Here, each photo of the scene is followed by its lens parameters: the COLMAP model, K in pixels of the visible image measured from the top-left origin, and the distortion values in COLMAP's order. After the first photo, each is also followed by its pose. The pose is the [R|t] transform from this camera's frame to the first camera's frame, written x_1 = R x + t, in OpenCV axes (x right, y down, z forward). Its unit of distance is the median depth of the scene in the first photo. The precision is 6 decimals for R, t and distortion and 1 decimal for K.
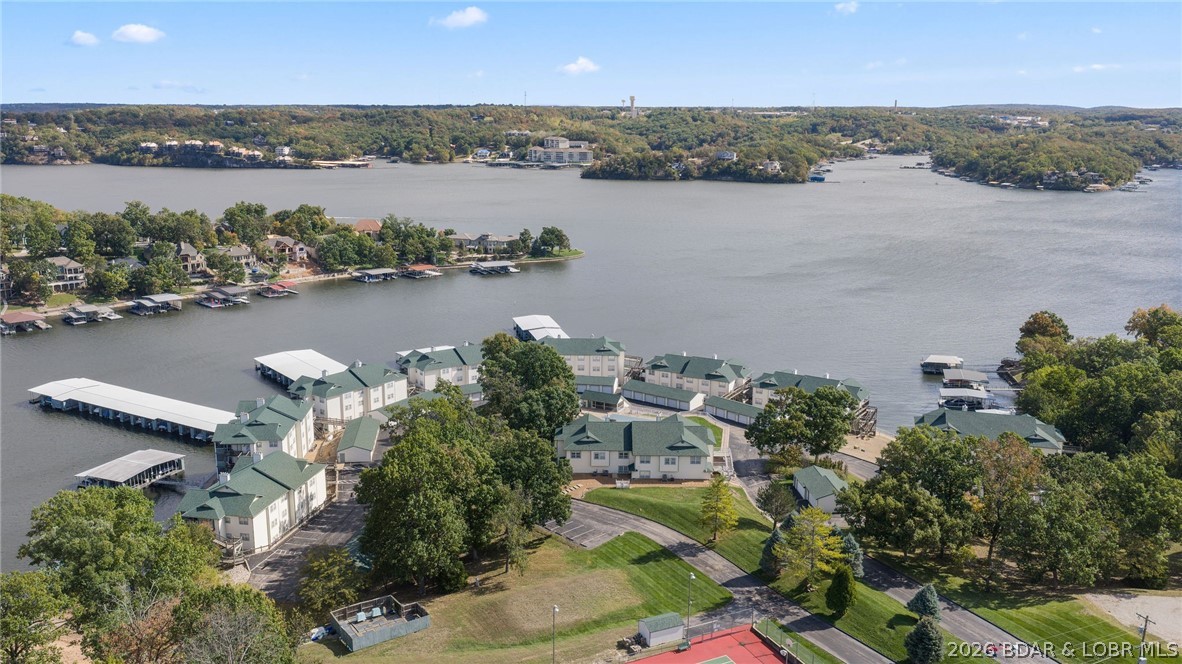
lens RADIAL K [[990.0, 0, 596.5], [0, 990.0, 331.2], [0, 0, 1]] dist [0.017695, -0.041408]
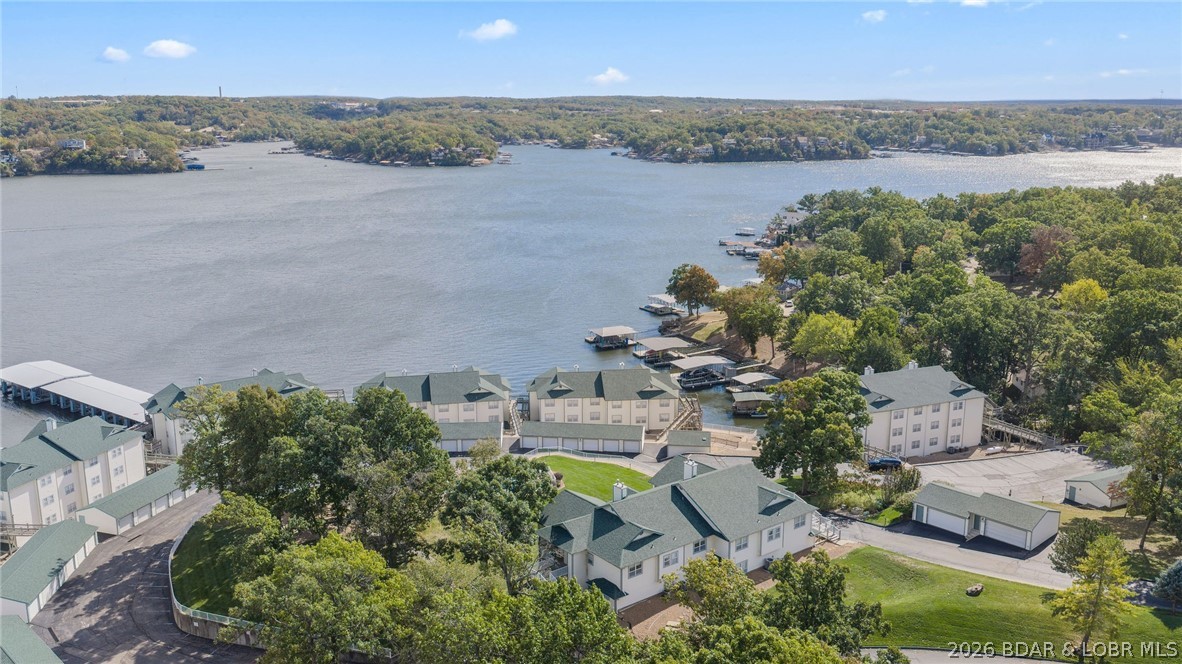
lens RADIAL K [[990.0, 0, 612.1], [0, 990.0, 332.4], [0, 0, 1]] dist [0.017695, -0.041408]
pose [[0.773323, -0.149112, 0.616228, -0.054280], [0.144800, 0.987800, 0.057310, -0.005855], [-0.617255, 0.044911, 0.785480, 0.089544]]
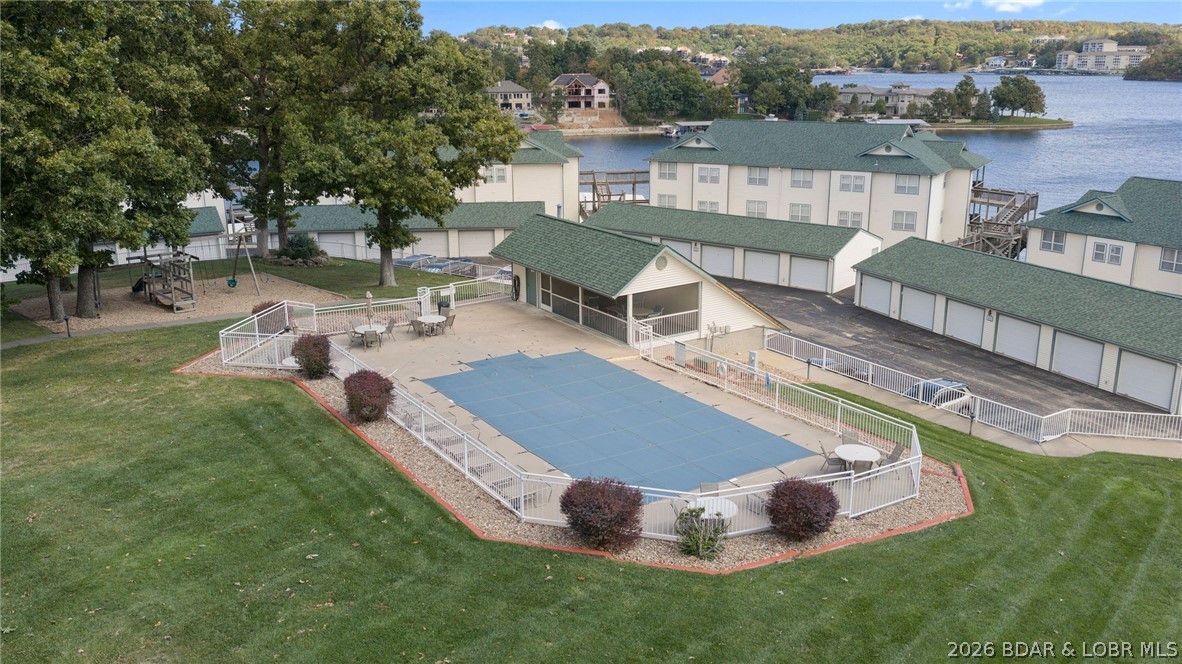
lens RADIAL K [[990.0, 0, 584.3], [0, 990.0, 323.4], [0, 0, 1]] dist [0.017695, -0.041408]
pose [[0.864911, 0.117614, -0.487951, 0.018789], [-0.097382, 0.993007, 0.066738, 0.013732], [0.492388, -0.010204, 0.870316, 0.173302]]
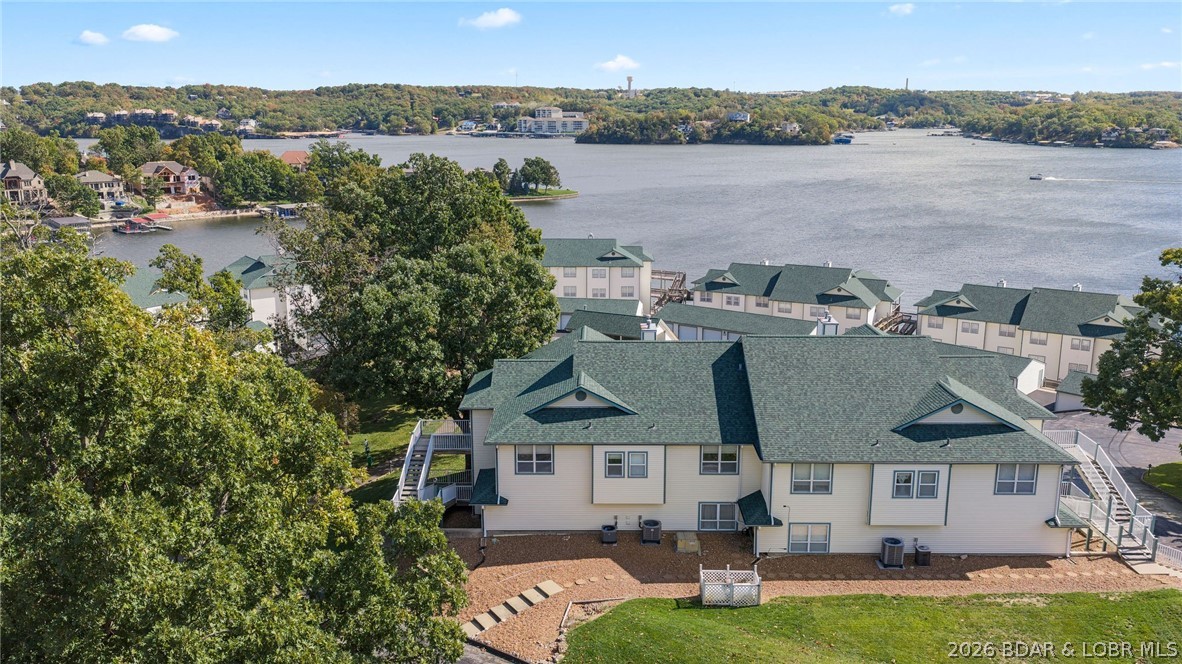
lens RADIAL K [[990.0, 0, 599.0], [0, 990.0, 327.0], [0, 0, 1]] dist [0.017695, -0.041408]
pose [[0.999955, -0.007688, 0.005508, -0.000820], [0.007710, 0.999963, -0.003885, 0.014191], [-0.005478, 0.003927, 0.999977, 0.115721]]
